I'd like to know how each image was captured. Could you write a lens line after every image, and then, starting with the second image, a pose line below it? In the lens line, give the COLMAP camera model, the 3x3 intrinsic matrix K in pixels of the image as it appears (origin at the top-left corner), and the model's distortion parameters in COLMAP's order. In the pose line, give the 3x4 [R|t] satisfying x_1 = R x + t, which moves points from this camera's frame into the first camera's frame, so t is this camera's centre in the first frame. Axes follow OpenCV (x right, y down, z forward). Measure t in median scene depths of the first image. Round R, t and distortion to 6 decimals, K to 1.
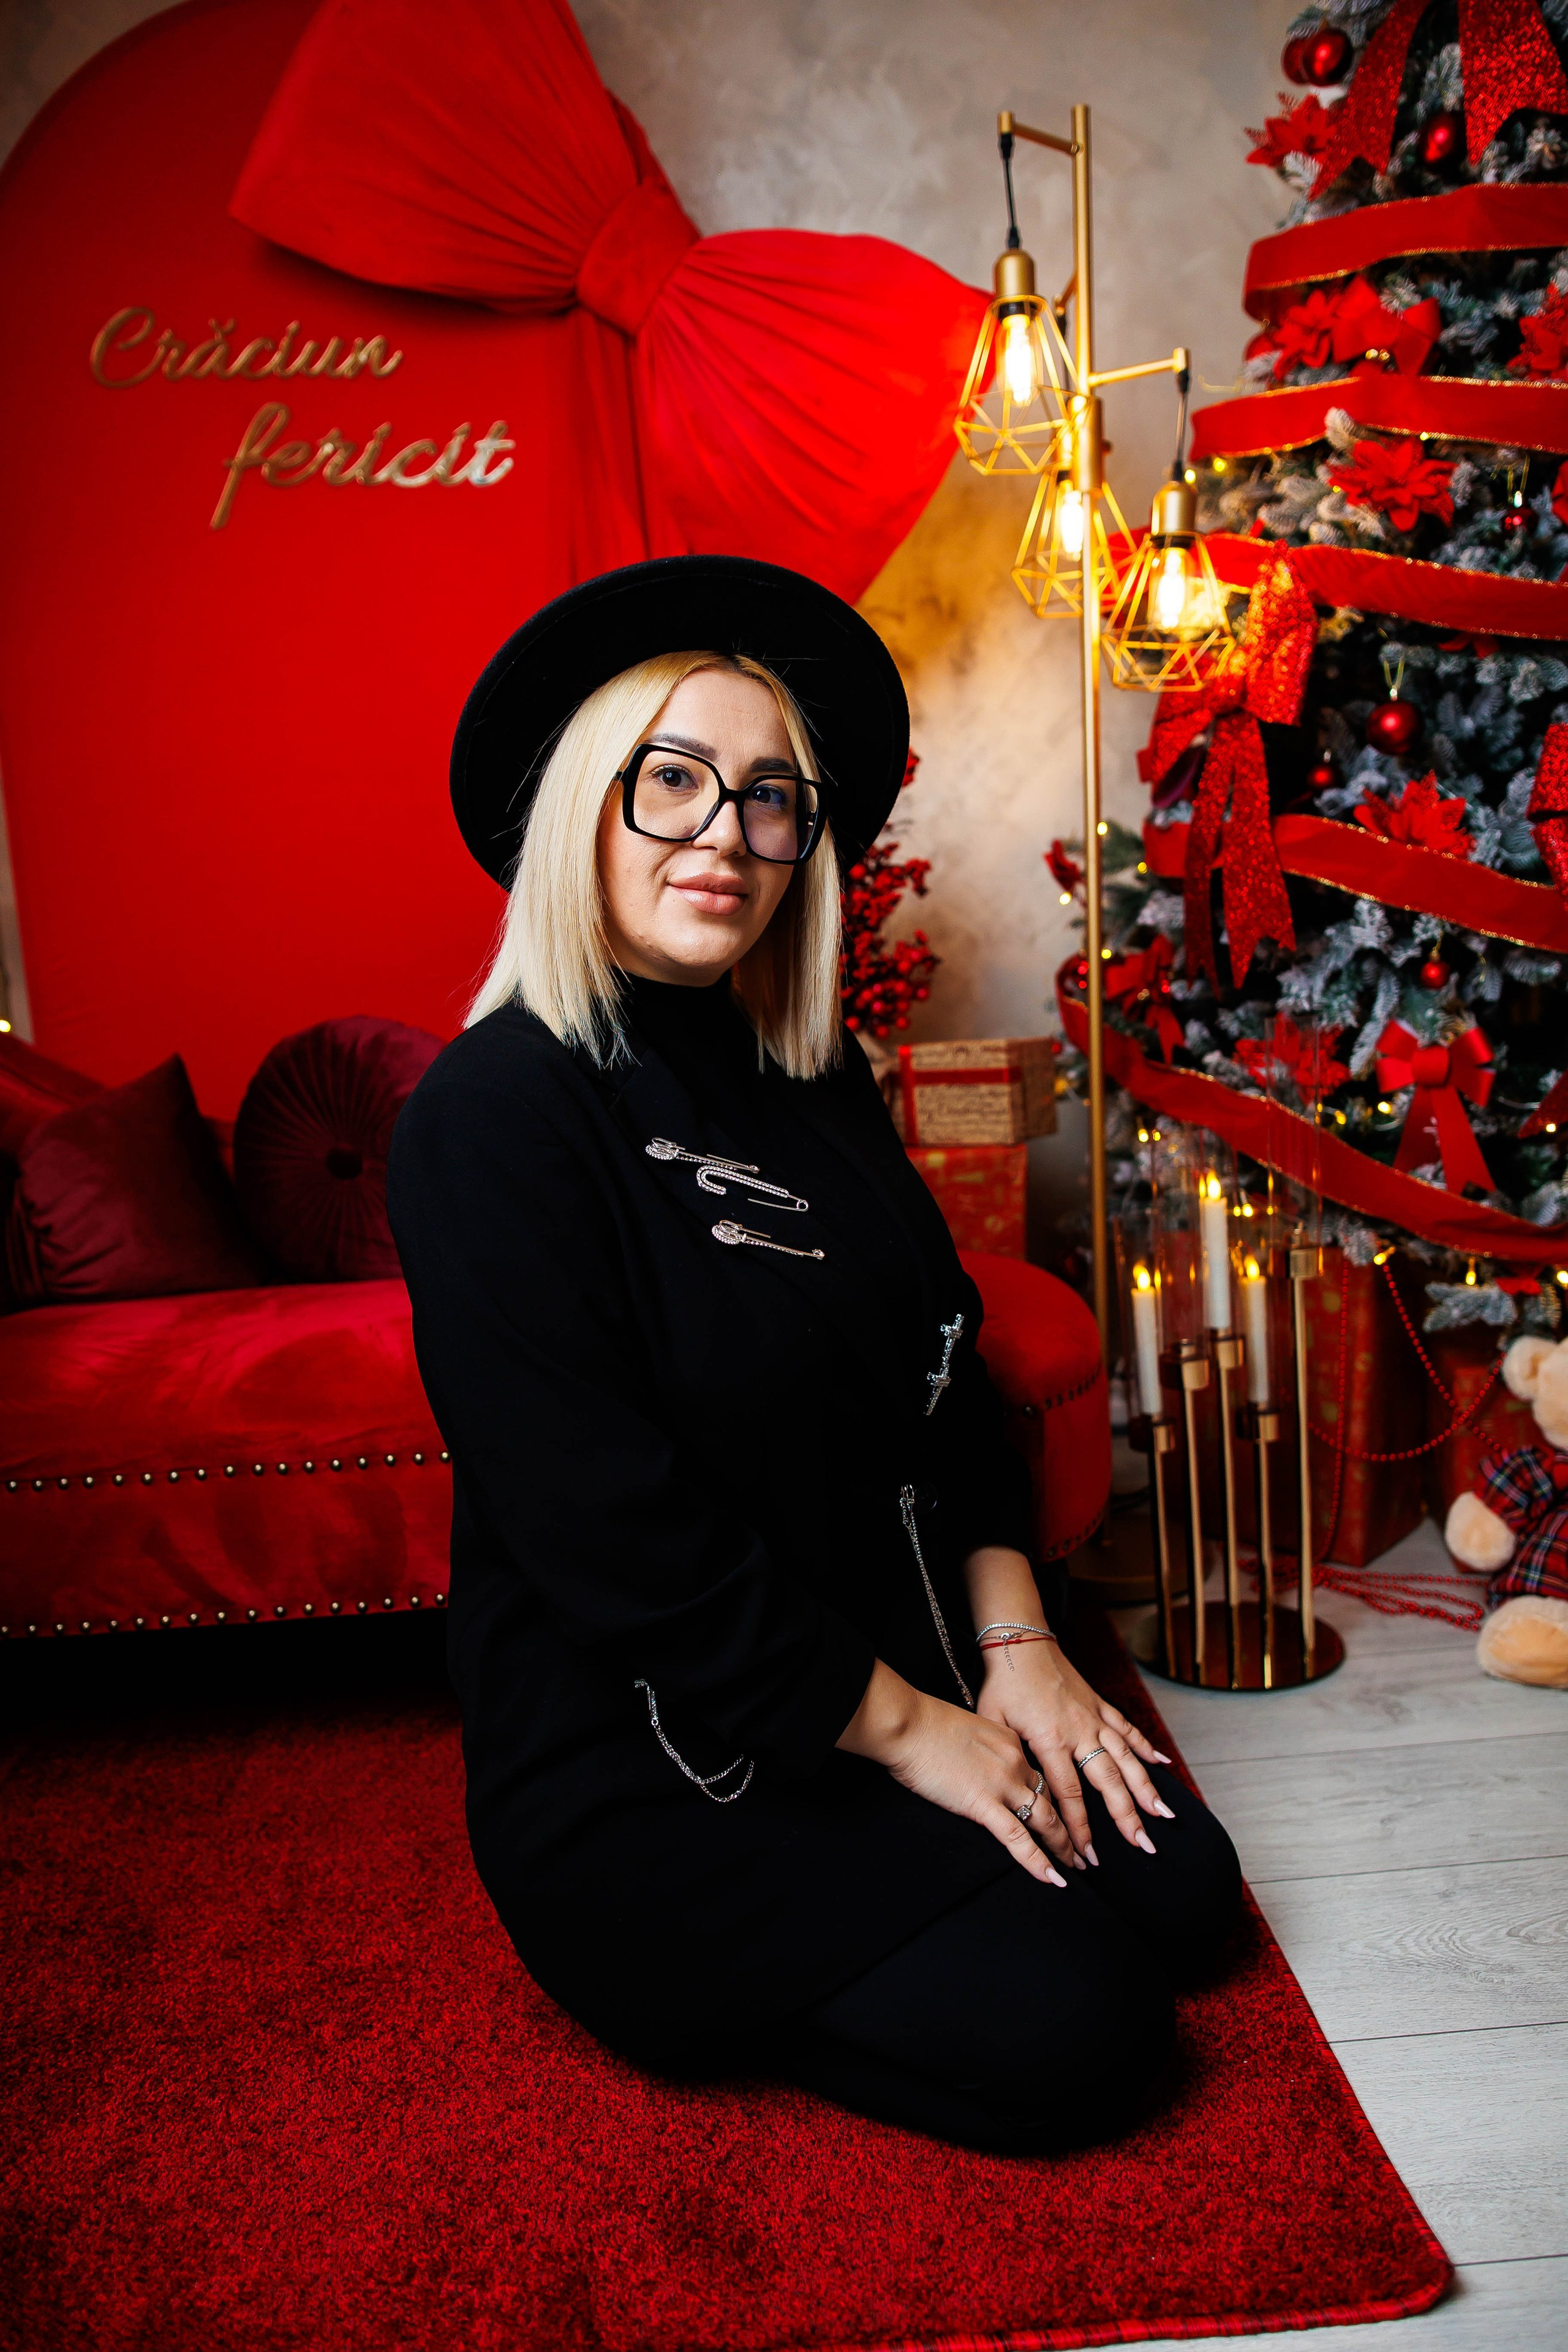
lens RADIAL K [[1704.1, 0, 780.0], [0, 1704.1, 1182.5], [0, 0, 1]] dist [-0.002648, -0.009110]
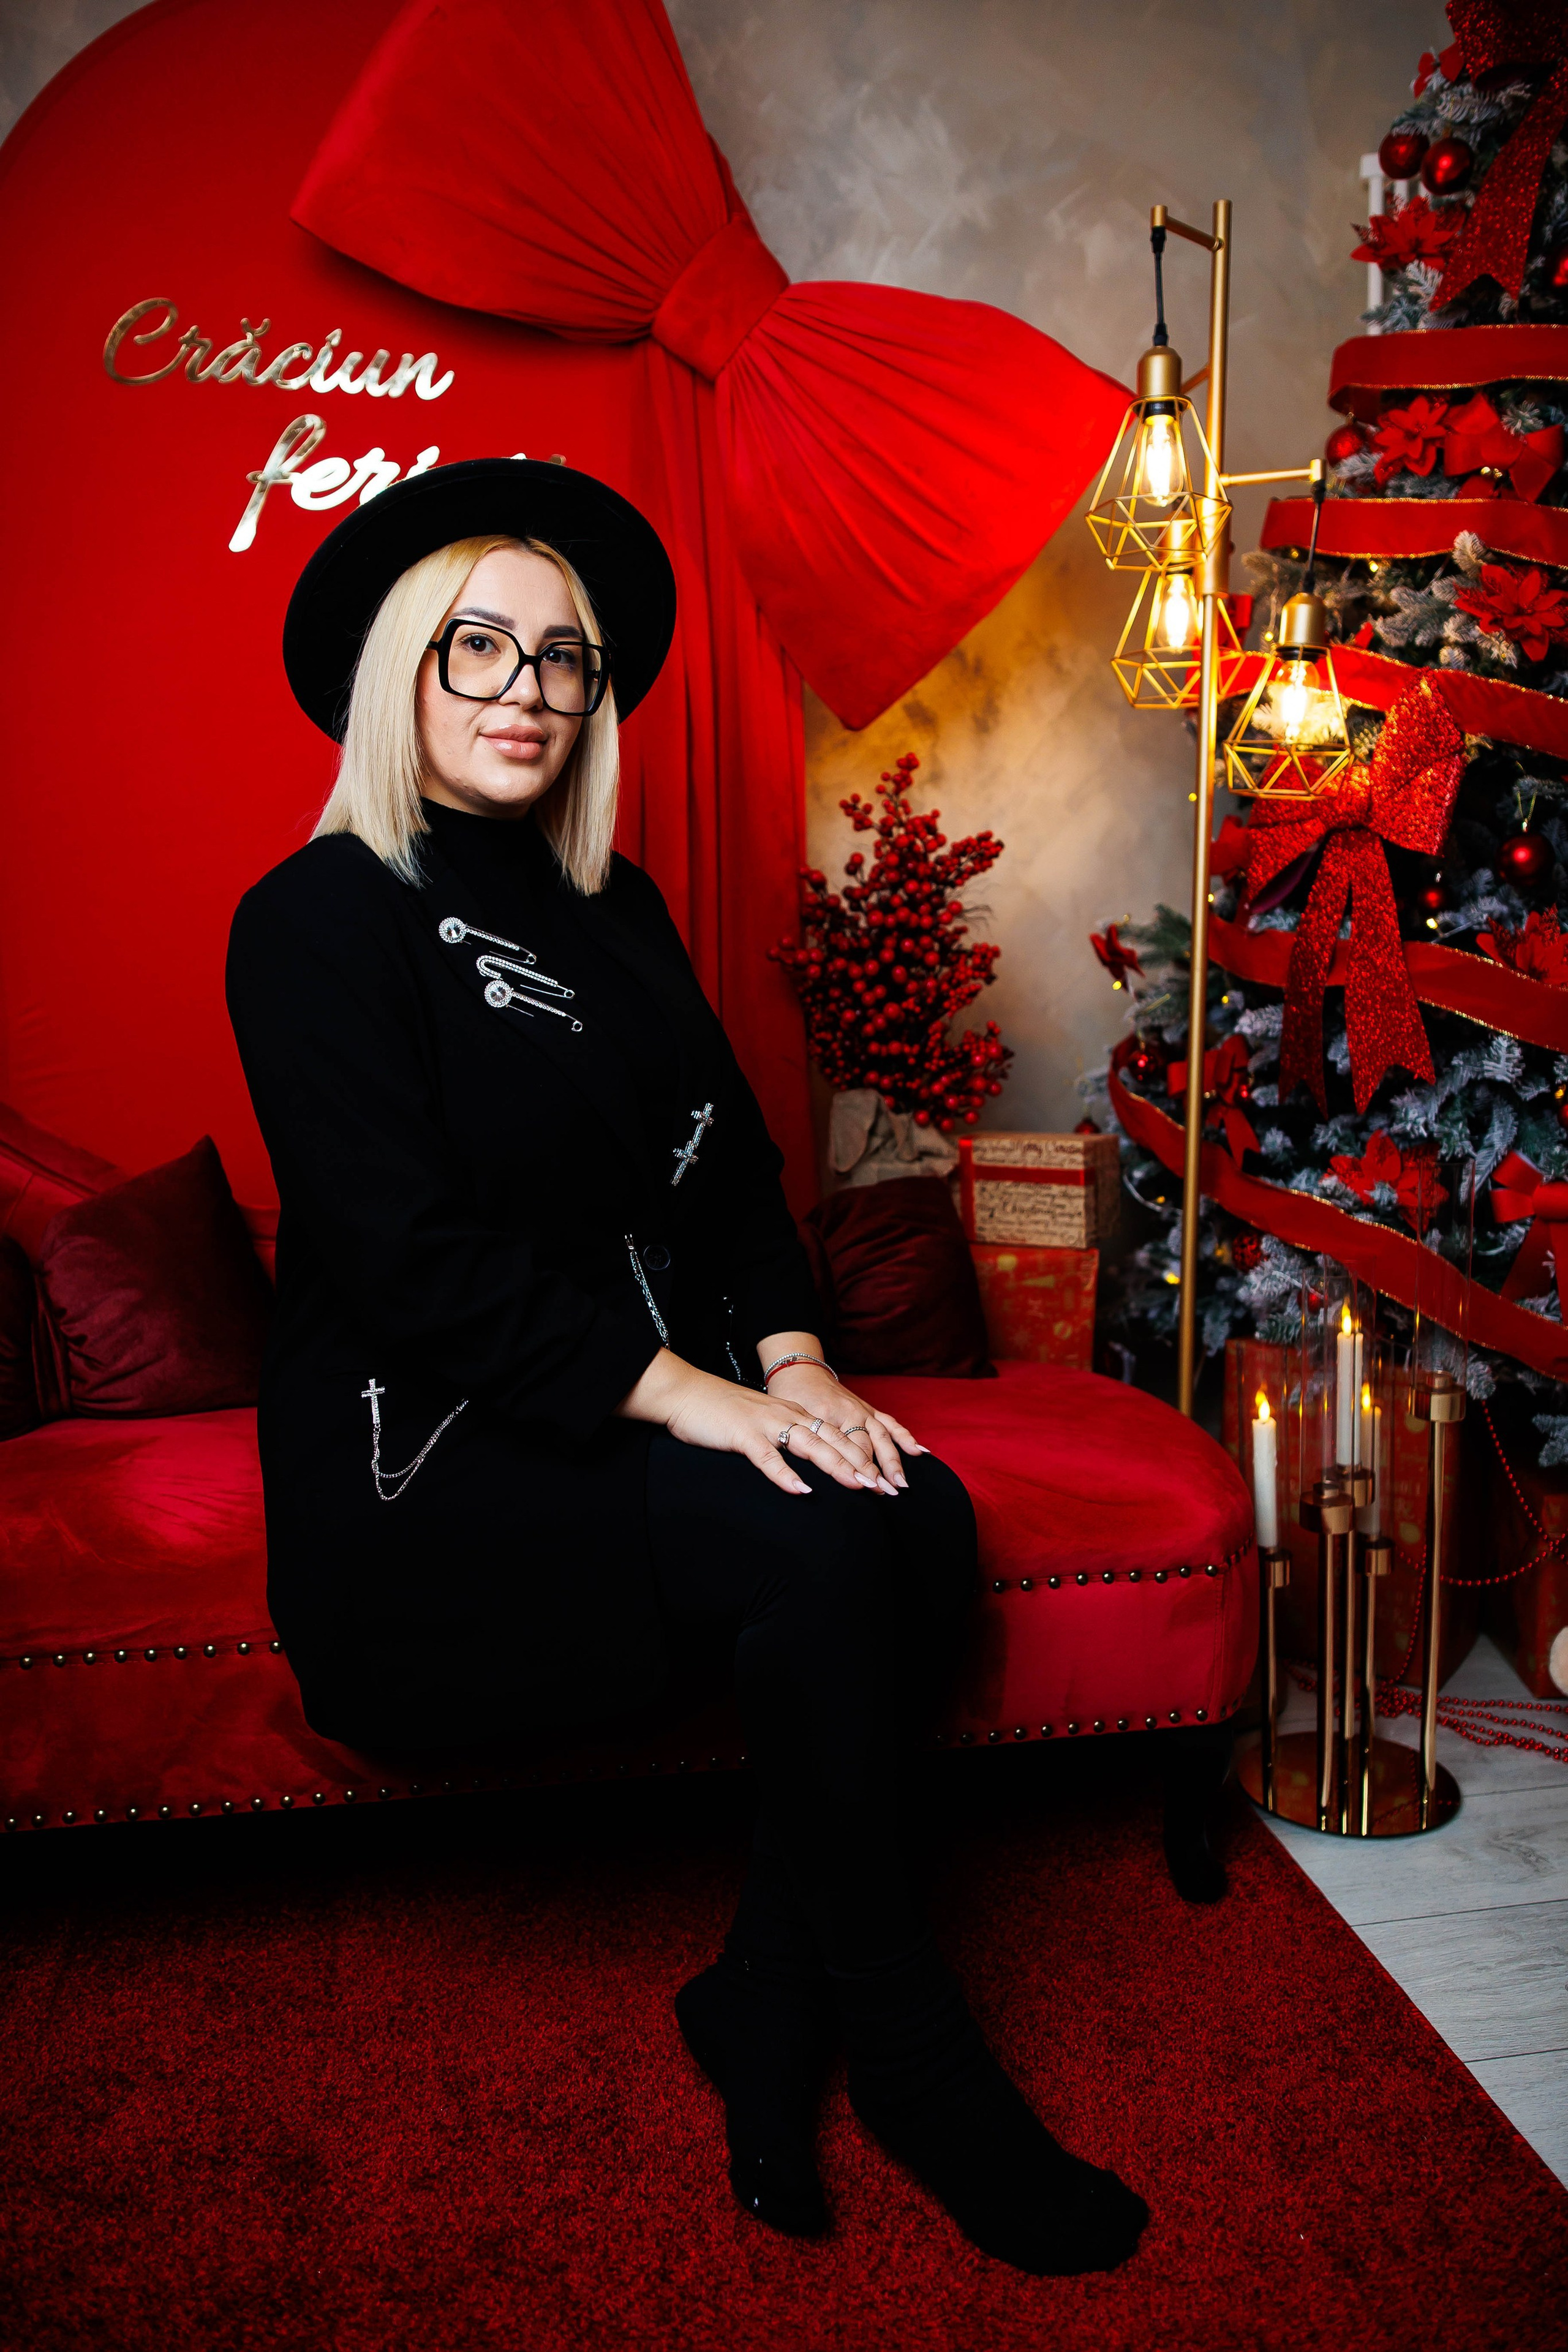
lens RADIAL K [[1819.8, 0, 786.2], [0, 1819.8, 1169.1], [0, 0, 1]] dist [-0.006931, 0.000582]
pose [[0.991391, 0.024627, 0.128598, -0.186713], [-0.024332, 0.999696, -0.003862, -0.067071], [-0.128654, 0.000700, 0.991689, 0.001163]]
